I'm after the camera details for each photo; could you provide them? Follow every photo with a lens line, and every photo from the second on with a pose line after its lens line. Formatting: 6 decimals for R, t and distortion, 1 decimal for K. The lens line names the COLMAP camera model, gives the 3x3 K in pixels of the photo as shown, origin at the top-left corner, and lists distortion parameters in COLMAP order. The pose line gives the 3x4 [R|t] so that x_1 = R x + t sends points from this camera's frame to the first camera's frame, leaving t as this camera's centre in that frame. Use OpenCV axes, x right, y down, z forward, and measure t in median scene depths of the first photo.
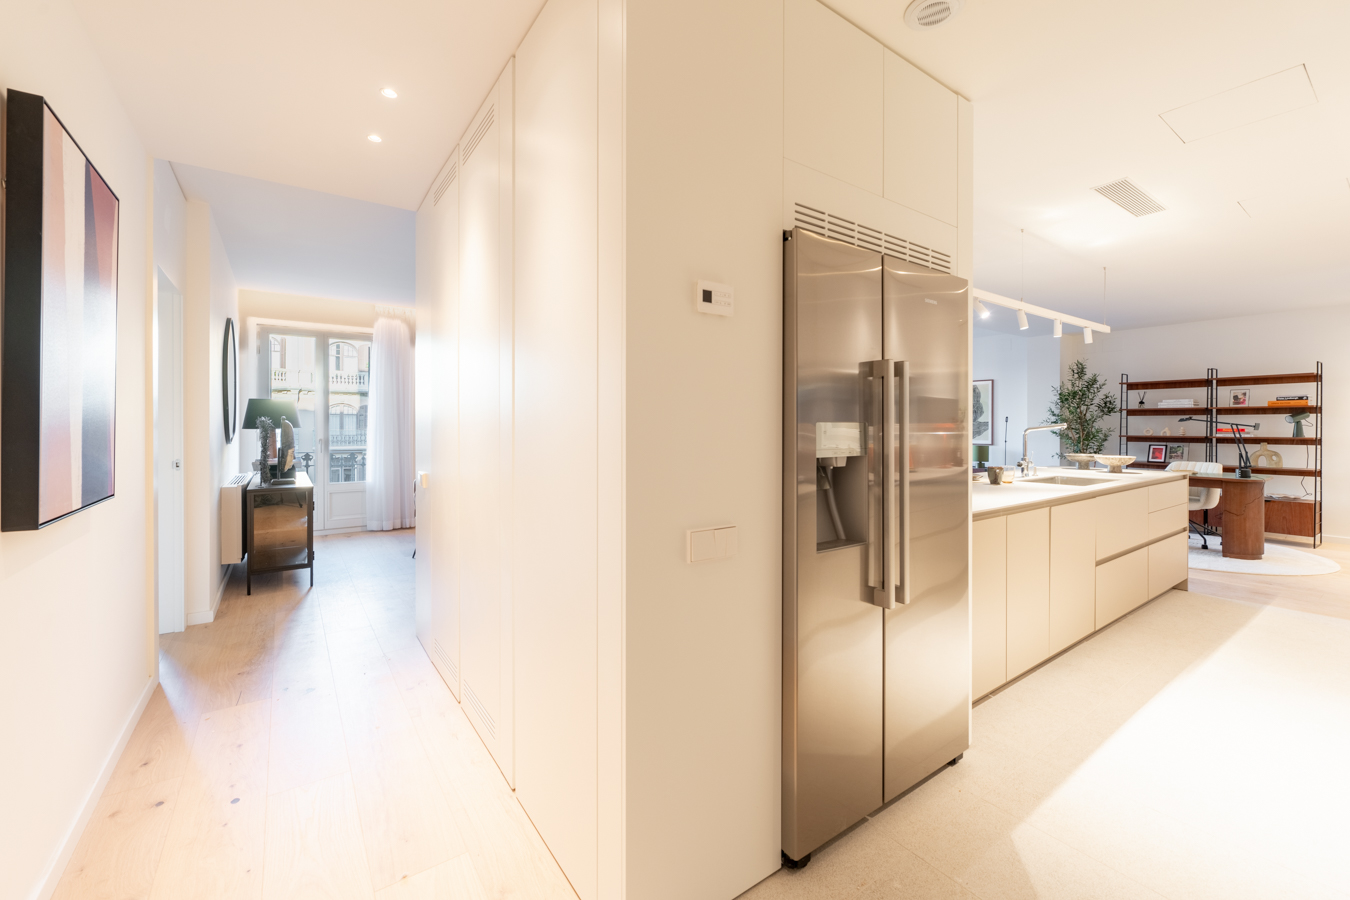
lens RADIAL K [[545.7, 0, 690.6], [0, 545.7, 429.3], [0, 0, 1]] dist [0.008989, 0.000736]
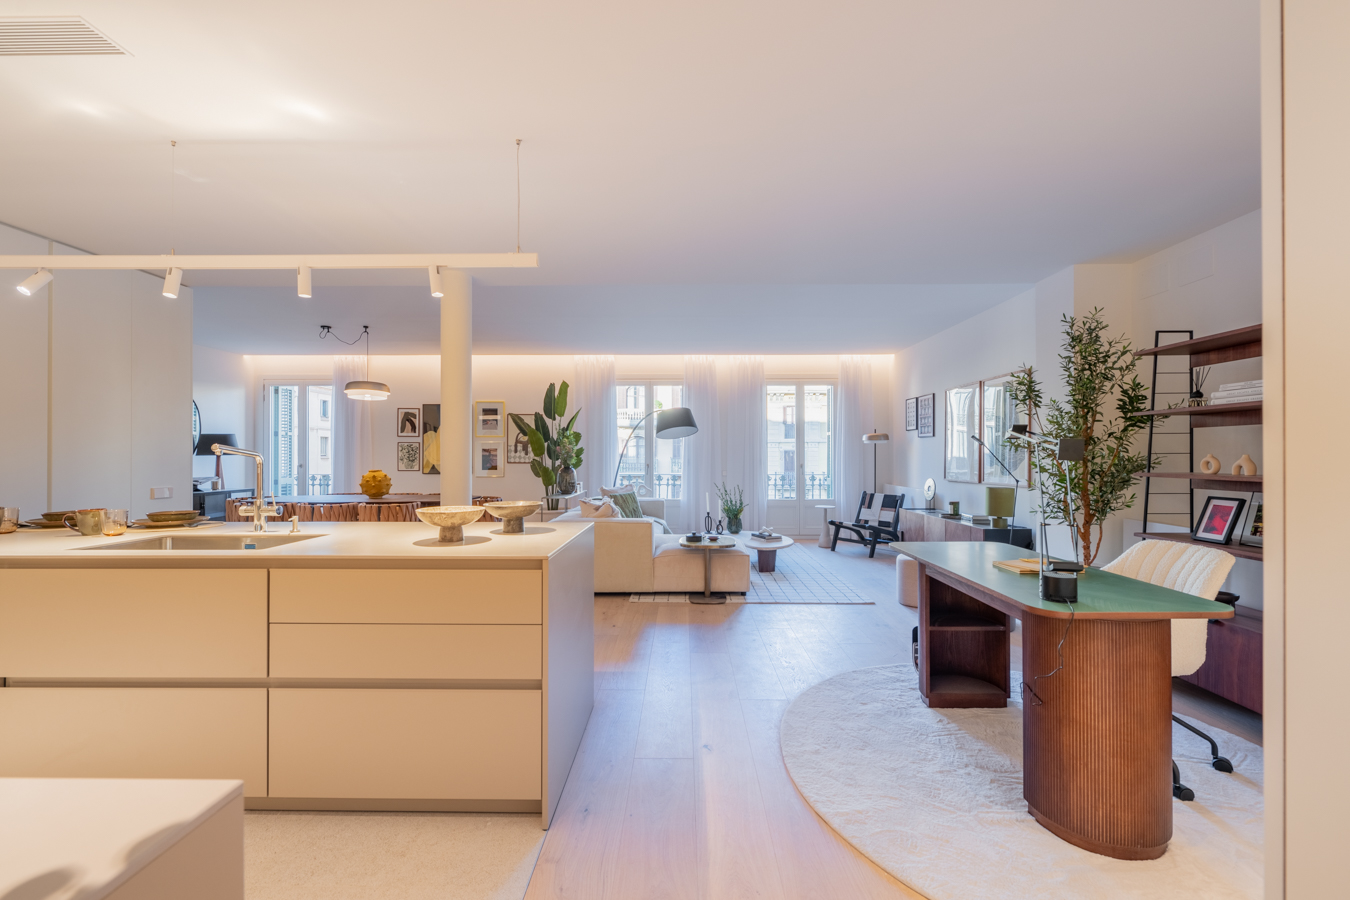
lens RADIAL K [[545.7, 0, 685.2], [0, 545.7, 457.8], [0, 0, 1]] dist [0.008989, 0.000736]
pose [[0.806186, 0.003724, -0.591650, 0.876356], [-0.004889, 0.999988, -0.000367, 0.001187], [0.591641, 0.003188, 0.806195, 0.505146]]
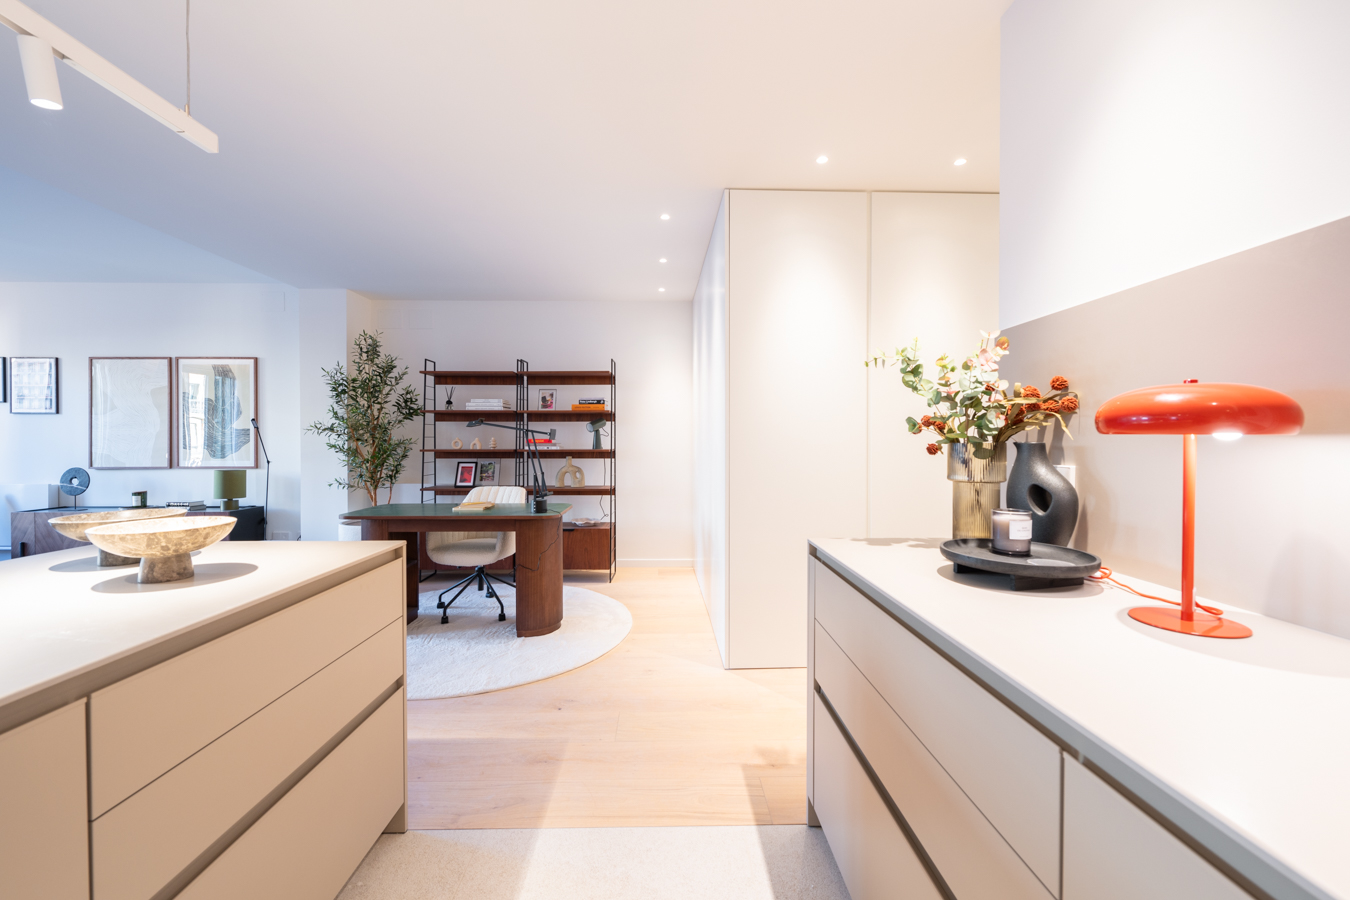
lens RADIAL K [[545.7, 0, 667.1], [0, 545.7, 443.3], [0, 0, 1]] dist [0.008989, 0.000736]
pose [[0.578609, -0.003543, 0.815597, 0.477523], [0.004981, 0.999987, 0.000810, 0.005357], [-0.815590, 0.003594, 0.578620, 0.426501]]
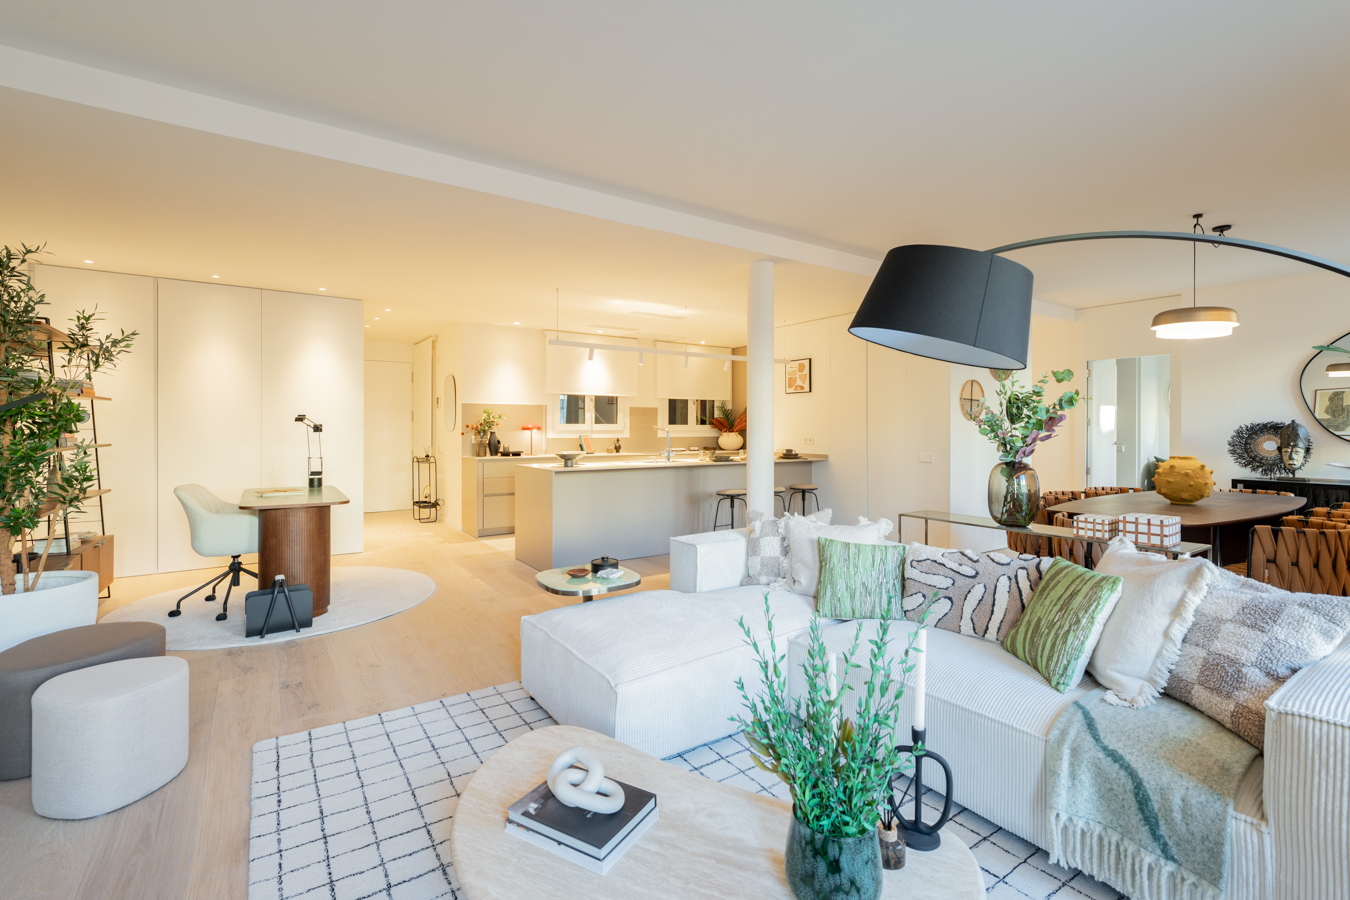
lens RADIAL K [[606.3, 0, 687.1], [0, 606.3, 441.1], [0, 0, 1]] dist [0.003632, -0.002513]
pose [[-0.999845, 0.001063, 0.017557, 0.341741], [0.001570, 0.999582, 0.028881, -0.010176], [-0.017519, 0.028904, -0.999429, 1.676387]]
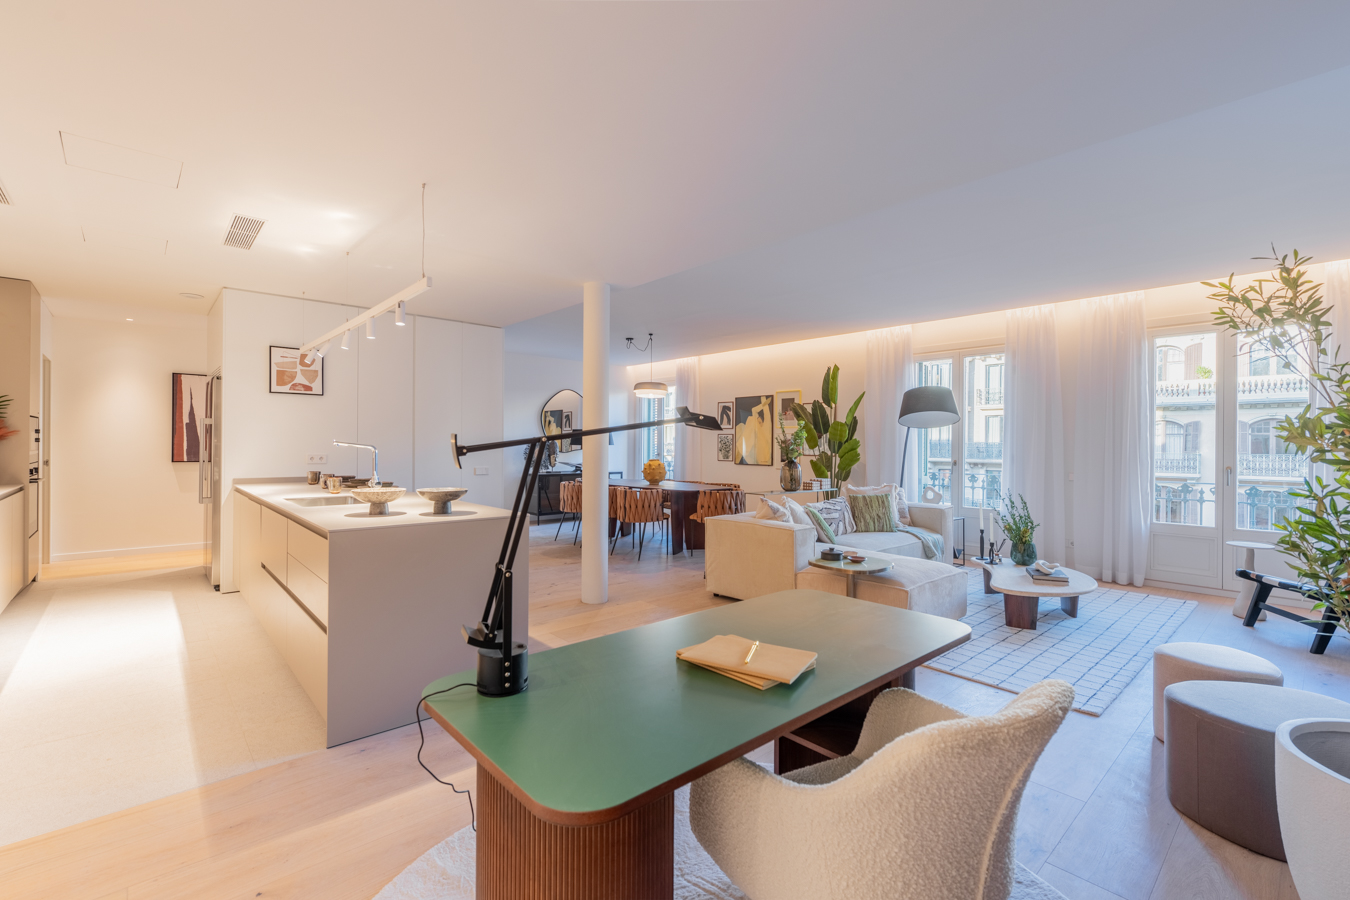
lens RADIAL K [[606.3, 0, 683.4], [0, 606.3, 441.6], [0, 0, 1]] dist [0.003632, -0.002513]
pose [[0.114319, -0.002514, -0.993441, 1.086688], [-0.014934, 0.999879, -0.004249, -0.006469], [0.993332, 0.015321, 0.114268, 0.905049]]
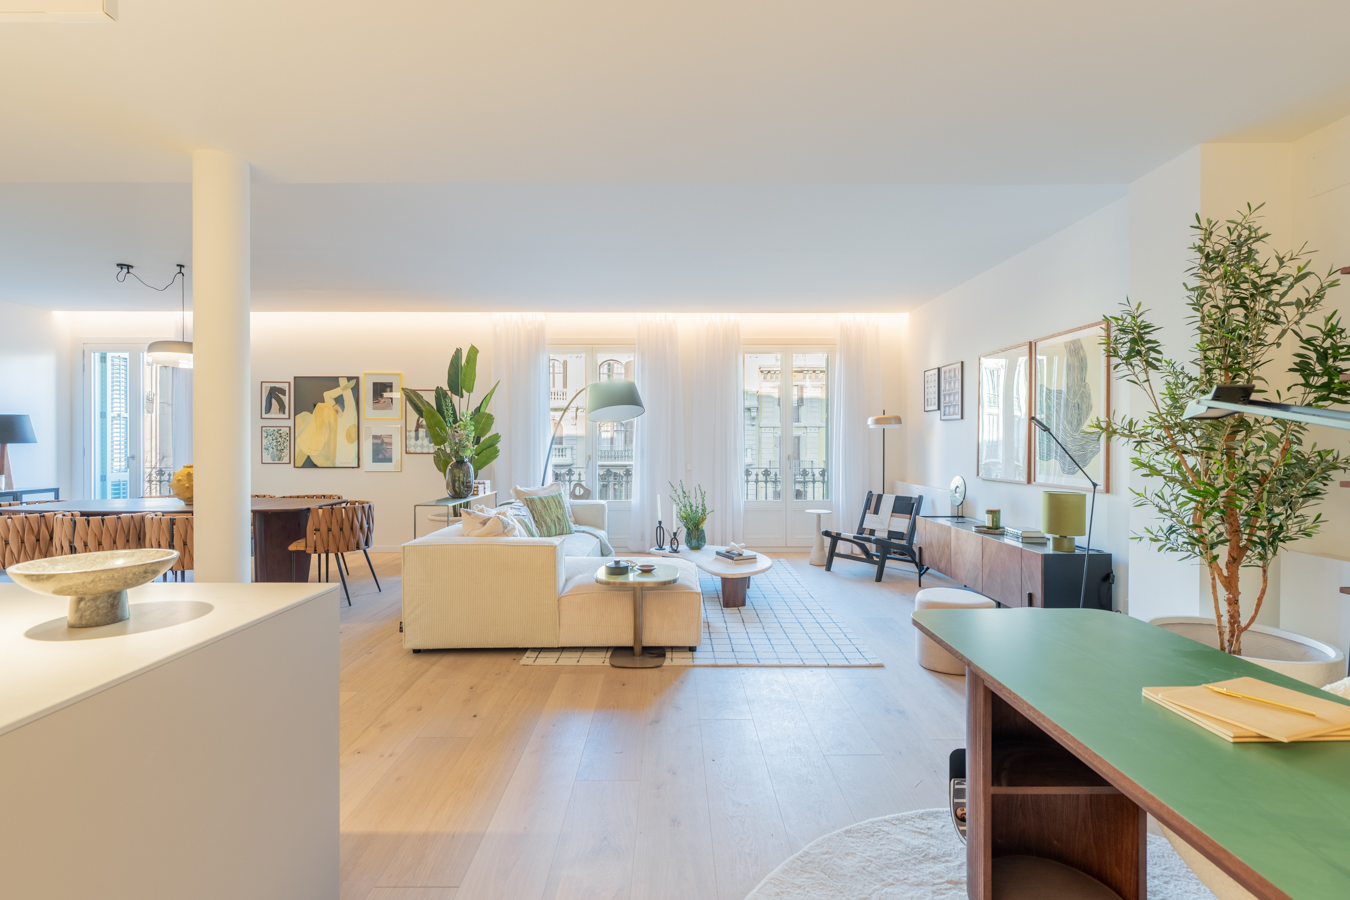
lens RADIAL K [[606.3, 0, 680.5], [0, 606.3, 446.7], [0, 0, 1]] dist [0.003632, -0.002513]
pose [[0.813549, 0.007070, -0.581454, 0.813289], [-0.005768, 0.999975, 0.004089, -0.004740], [0.581468, 0.000027, 0.813569, 0.704631]]
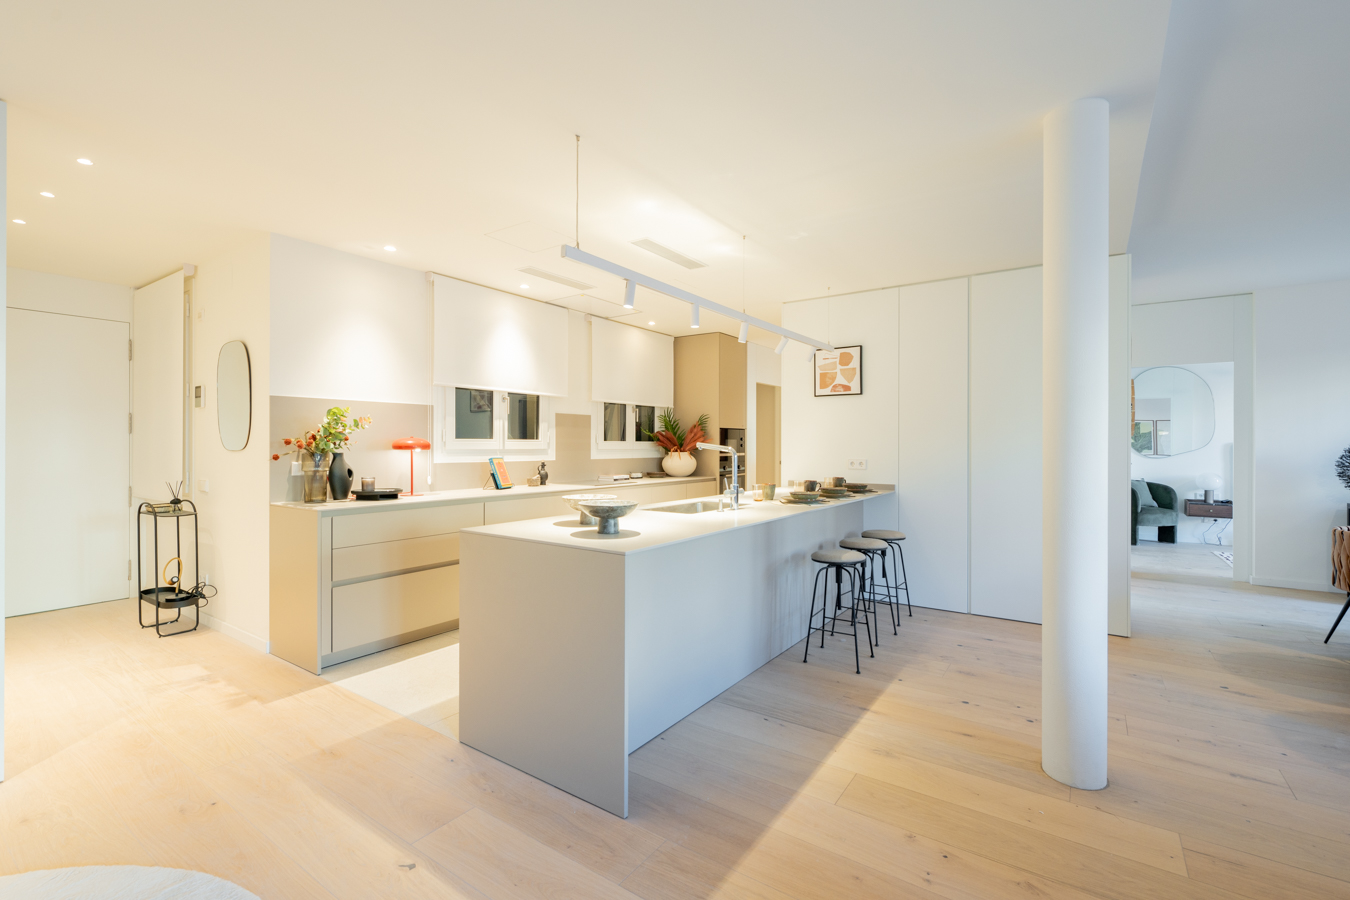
lens RADIAL K [[606.3, 0, 674.4], [0, 606.3, 449.7], [0, 0, 1]] dist [0.003632, -0.002513]
pose [[-0.946199, 0.002903, -0.323571, 0.628965], [-0.001893, 0.999893, 0.014508, -0.007633], [0.323579, 0.014340, -0.946093, 1.171422]]
